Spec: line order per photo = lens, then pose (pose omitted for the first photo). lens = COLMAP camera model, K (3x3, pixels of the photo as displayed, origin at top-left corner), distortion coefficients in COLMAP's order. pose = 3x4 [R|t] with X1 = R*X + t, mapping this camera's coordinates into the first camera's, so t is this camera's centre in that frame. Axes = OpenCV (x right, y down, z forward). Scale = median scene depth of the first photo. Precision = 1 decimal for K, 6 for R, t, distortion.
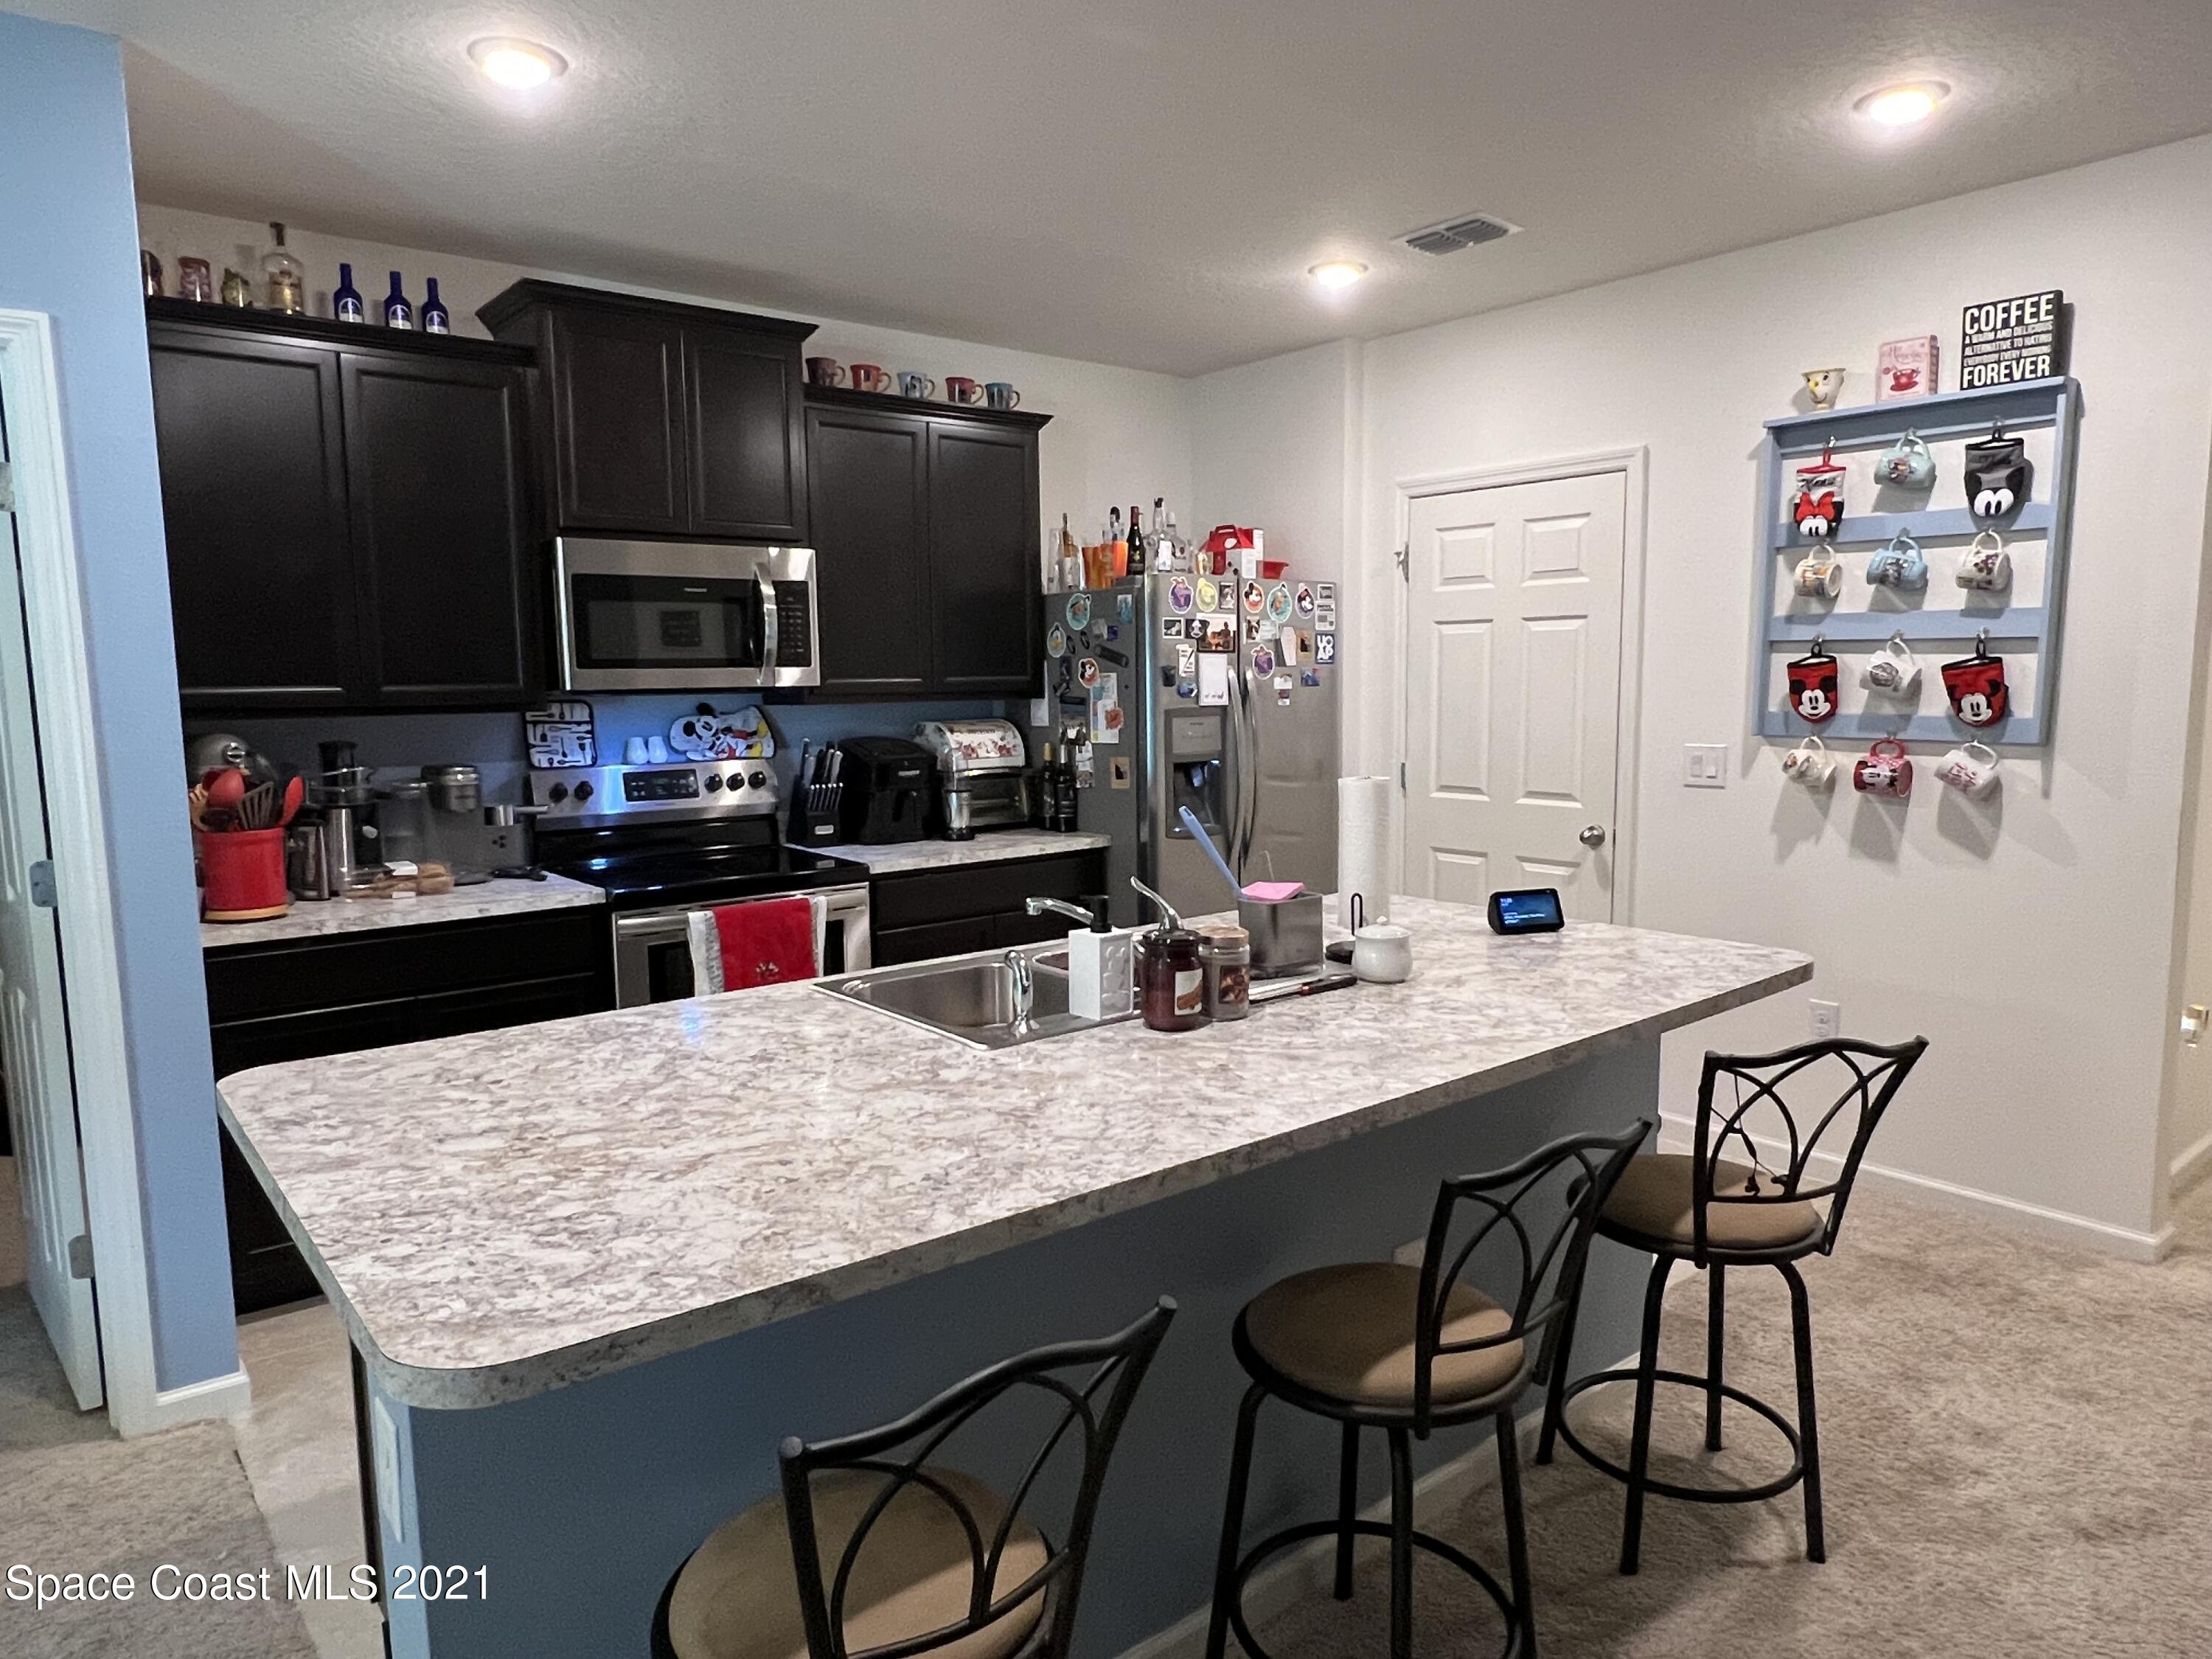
lens RADIAL K [[1375.4, 0, 1101.2], [0, 1375.4, 836.7], [0, 0, 1]] dist [-0.003275, -0.001308]
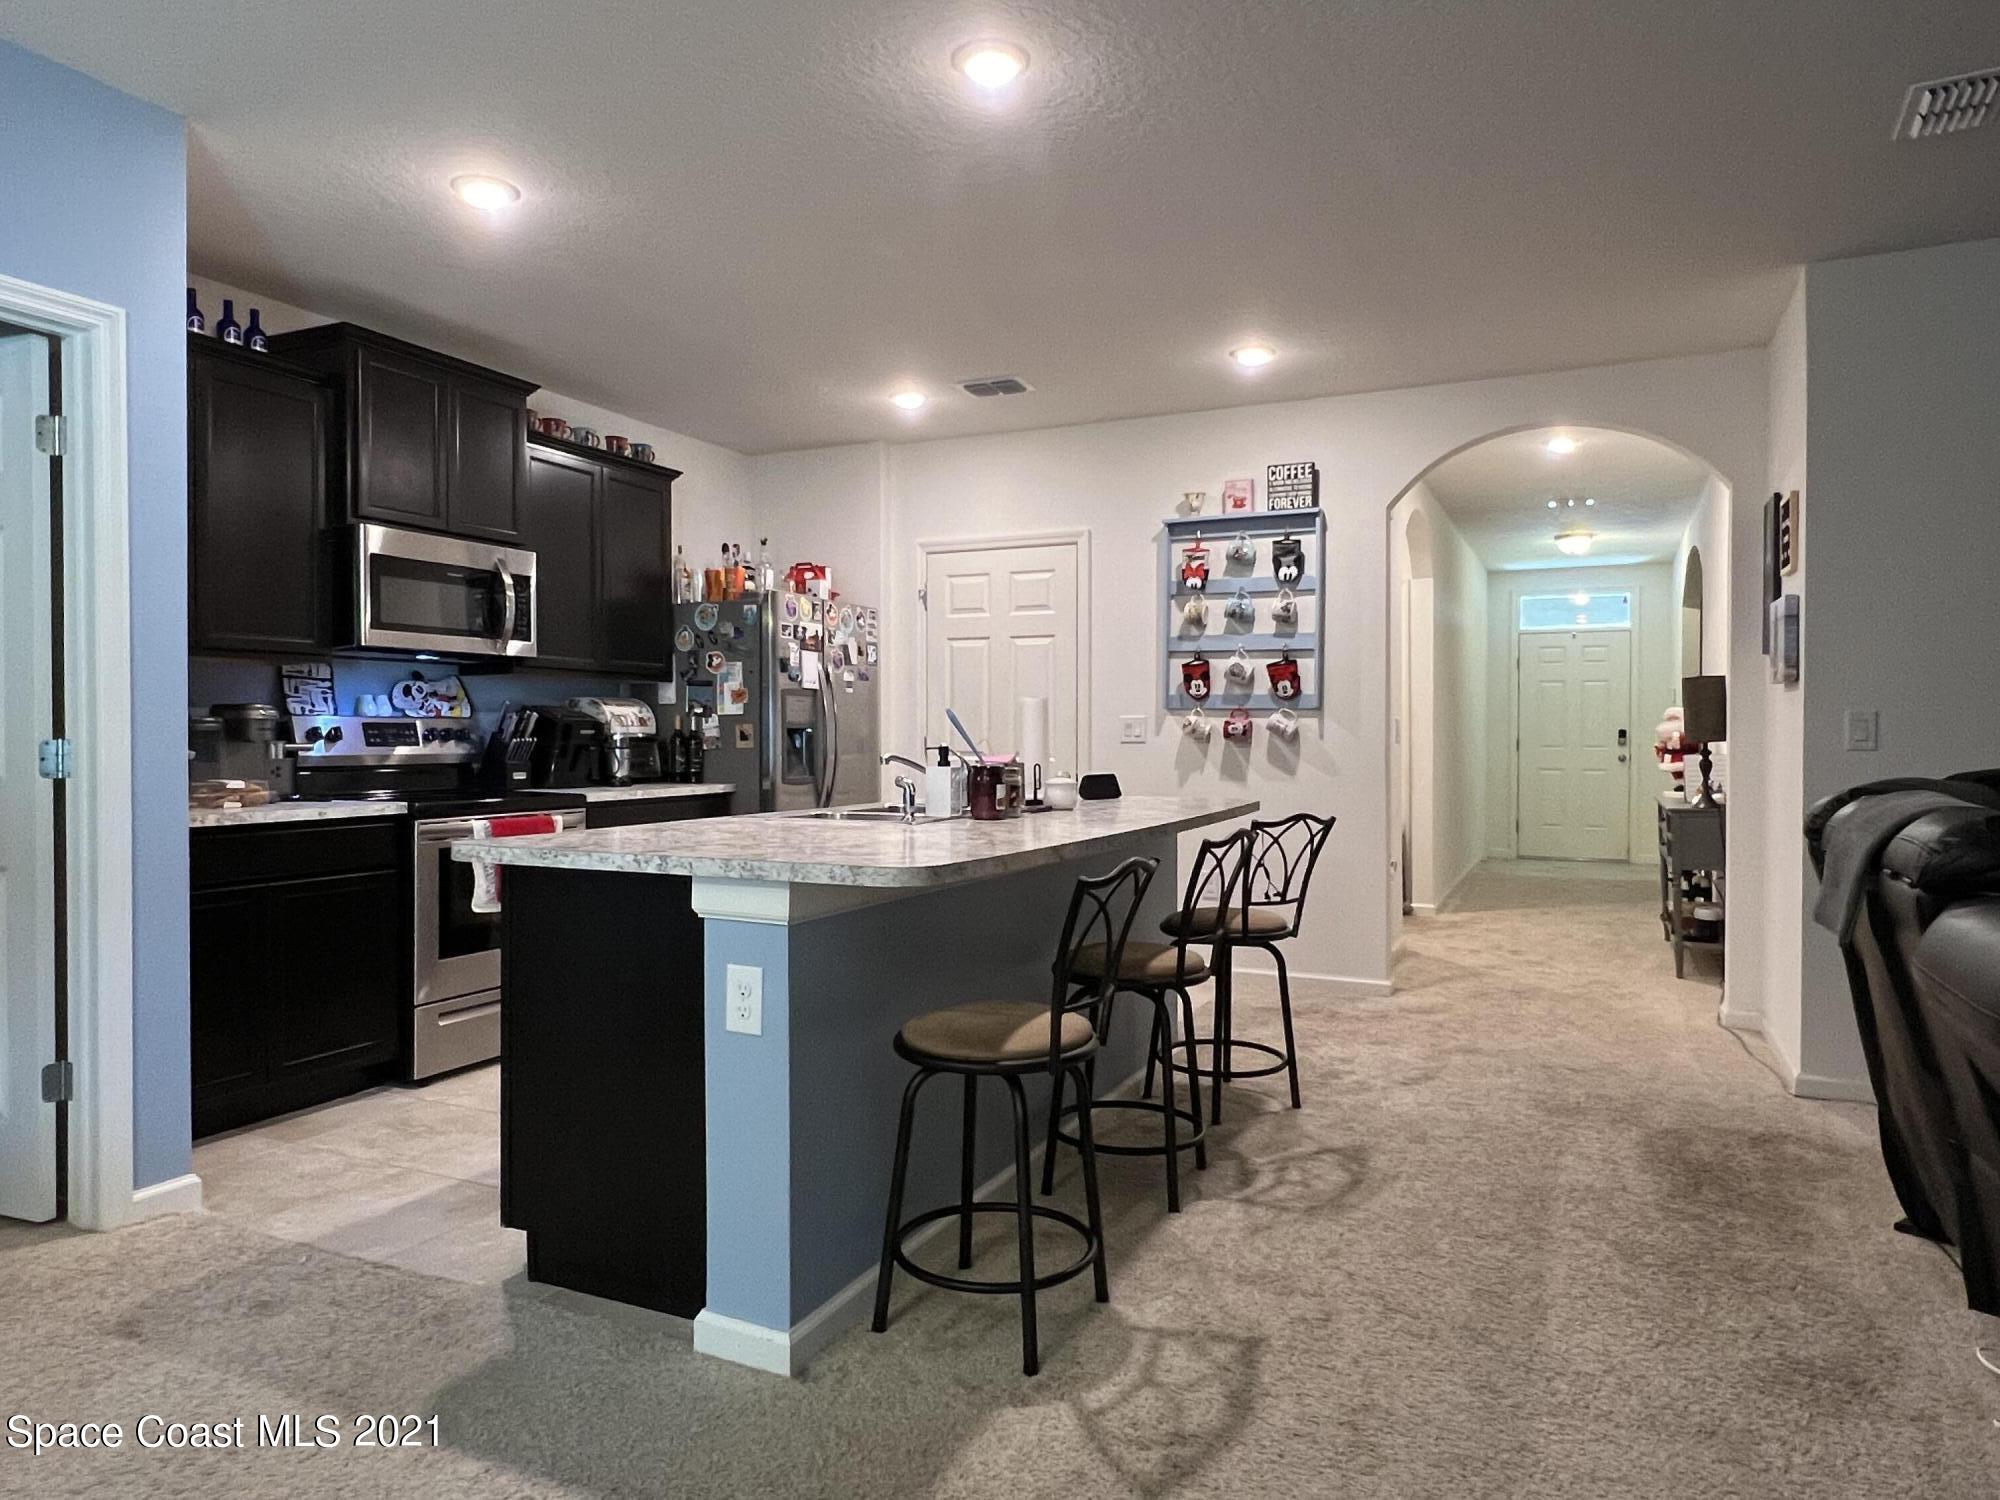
lens RADIAL K [[1243.6, 0, 1004.6], [0, 1243.6, 746.4], [0, 0, 1]] dist [-0.003275, -0.001308]
pose [[0.899601, 0.009538, 0.436609, -0.343983], [0.038801, 0.994062, -0.101664, 0.116051], [-0.434986, 0.108398, 0.893888, -0.231723]]
